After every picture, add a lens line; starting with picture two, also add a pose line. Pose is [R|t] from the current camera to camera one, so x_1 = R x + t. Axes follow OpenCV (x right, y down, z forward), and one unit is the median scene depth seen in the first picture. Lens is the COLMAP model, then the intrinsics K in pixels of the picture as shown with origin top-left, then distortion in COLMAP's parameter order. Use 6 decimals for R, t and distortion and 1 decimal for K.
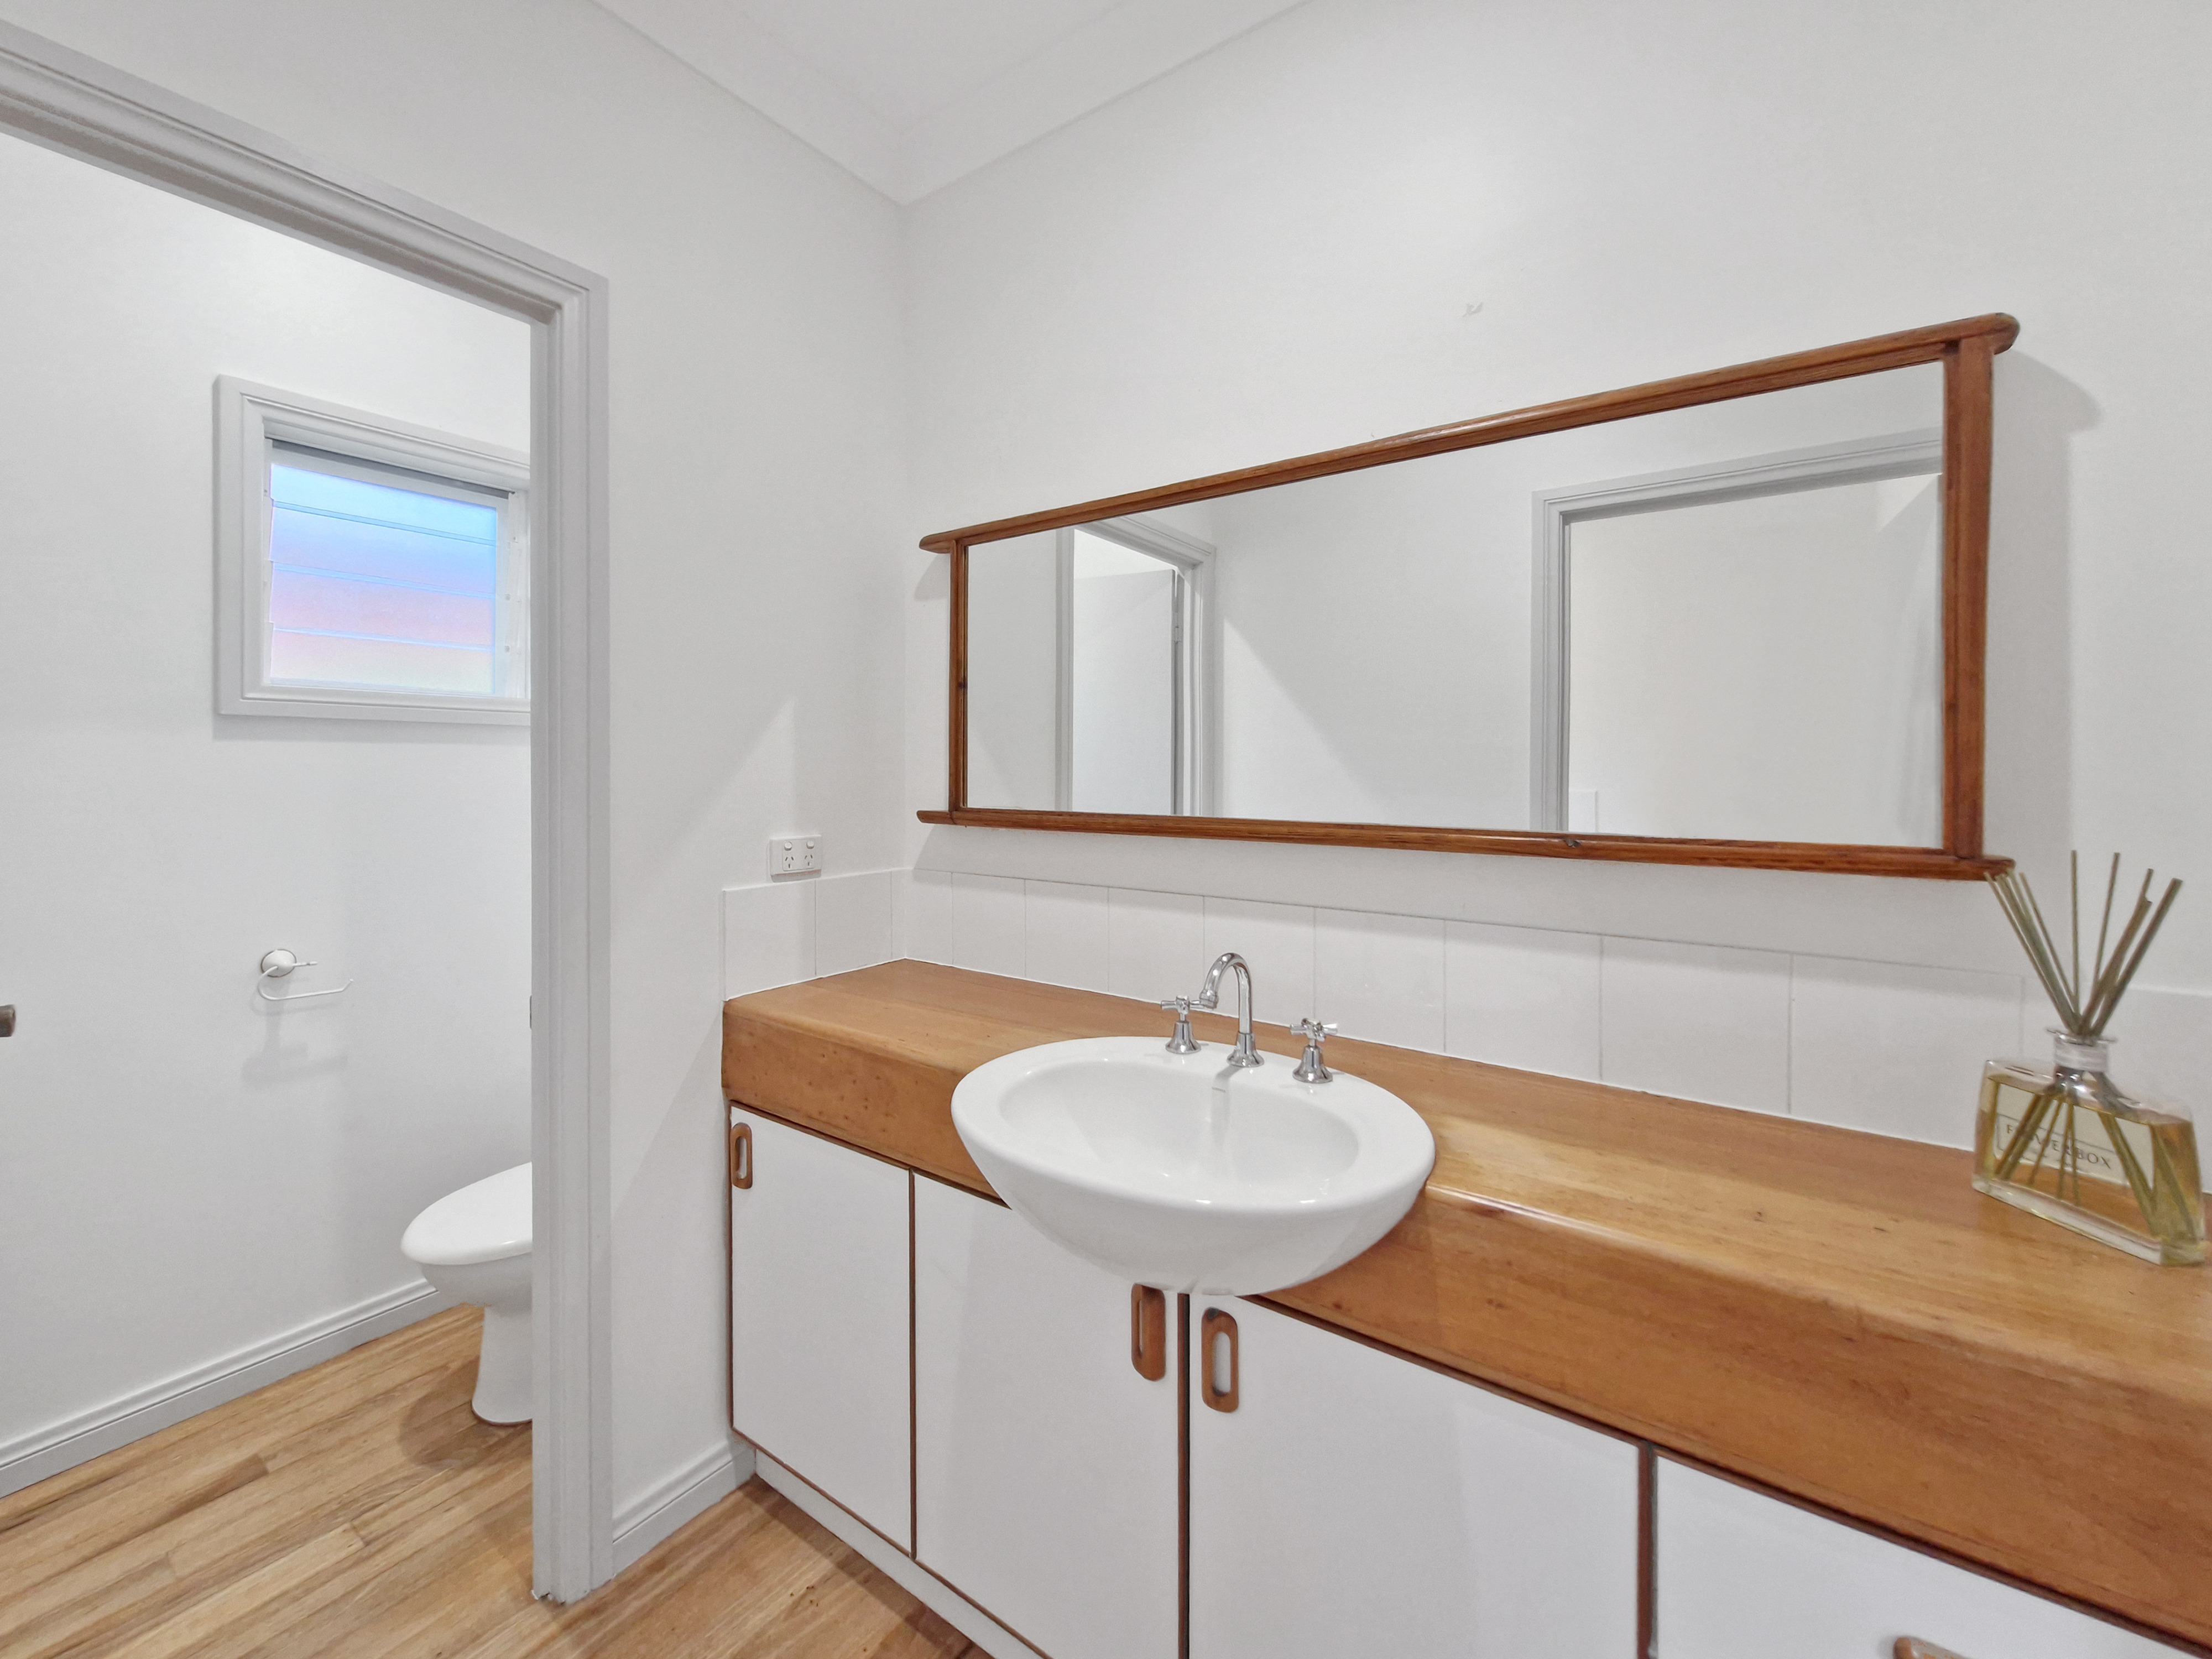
lens RADIAL K [[910.7, 0, 1098.0], [0, 910.7, 768.7], [0, 0, 1]] dist [0.001248, 0.000047]
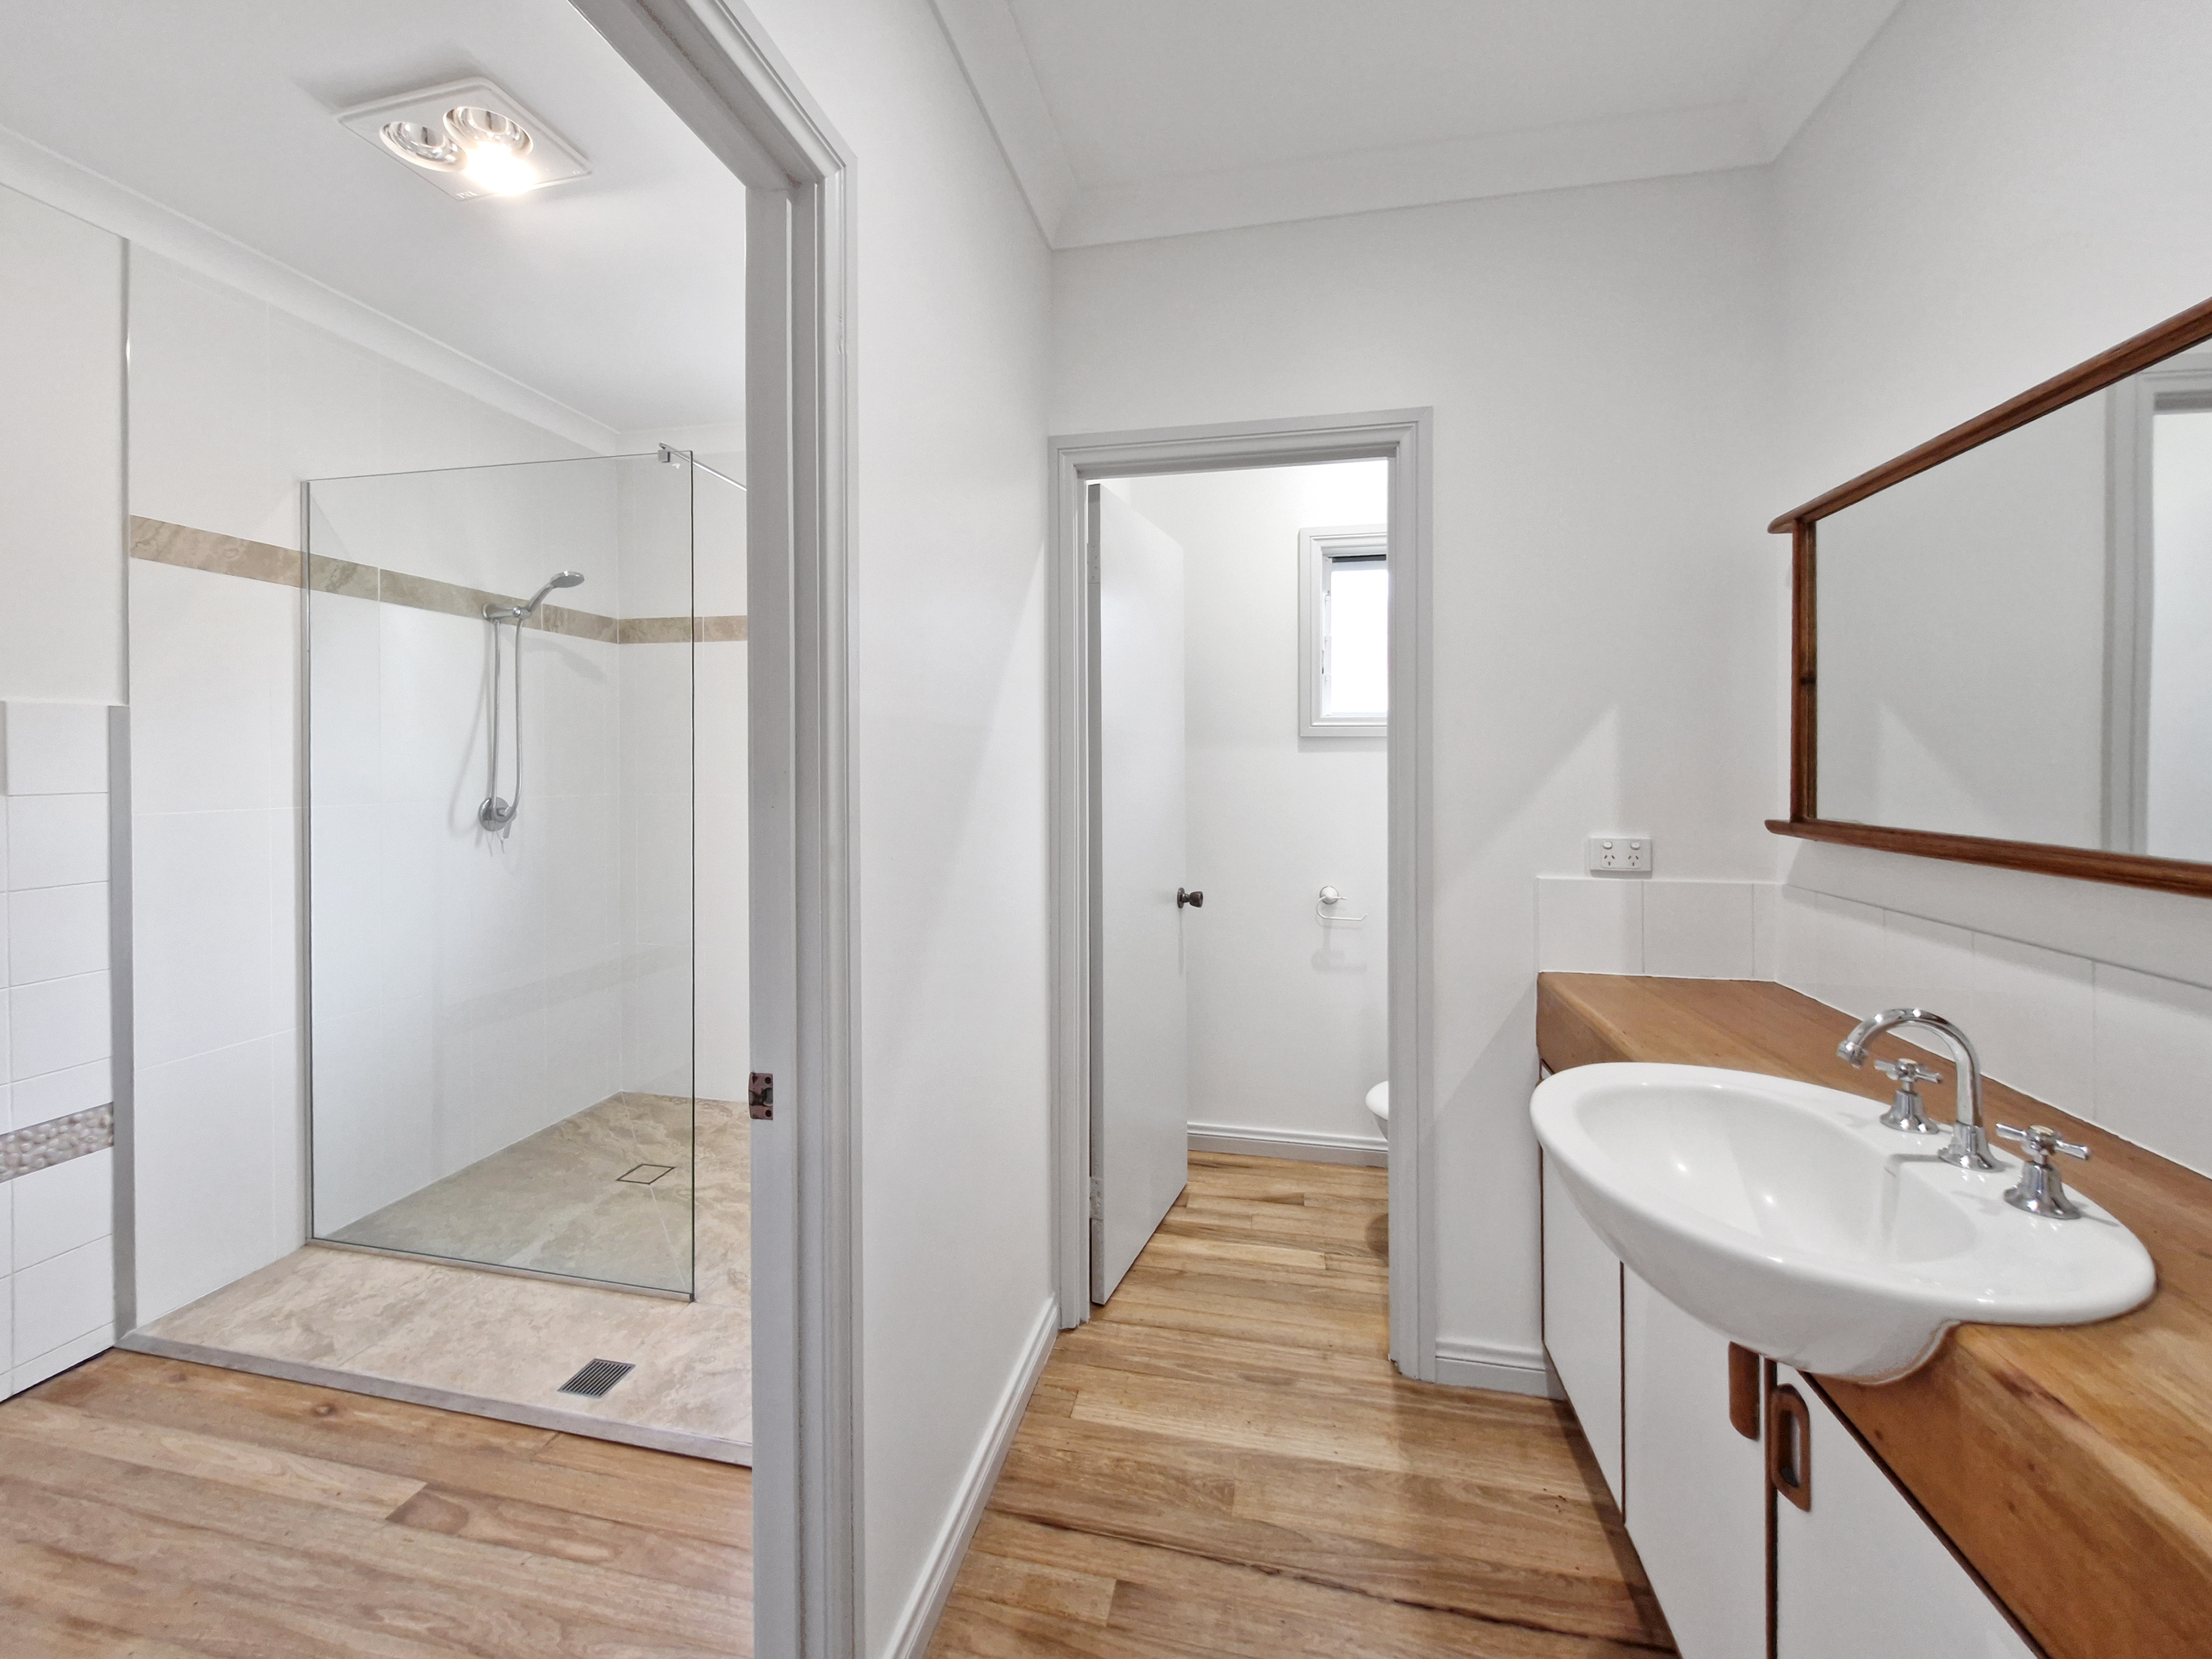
lens RADIAL K [[910.7, 0, 1098.0], [0, 910.7, 768.7], [0, 0, 1]] dist [0.001248, 0.000047]
pose [[0.401568, 0.003709, -0.915822, 0.441199], [-0.003935, 0.999990, 0.002324, -0.005953], [0.915821, 0.002671, 0.401578, 0.014668]]
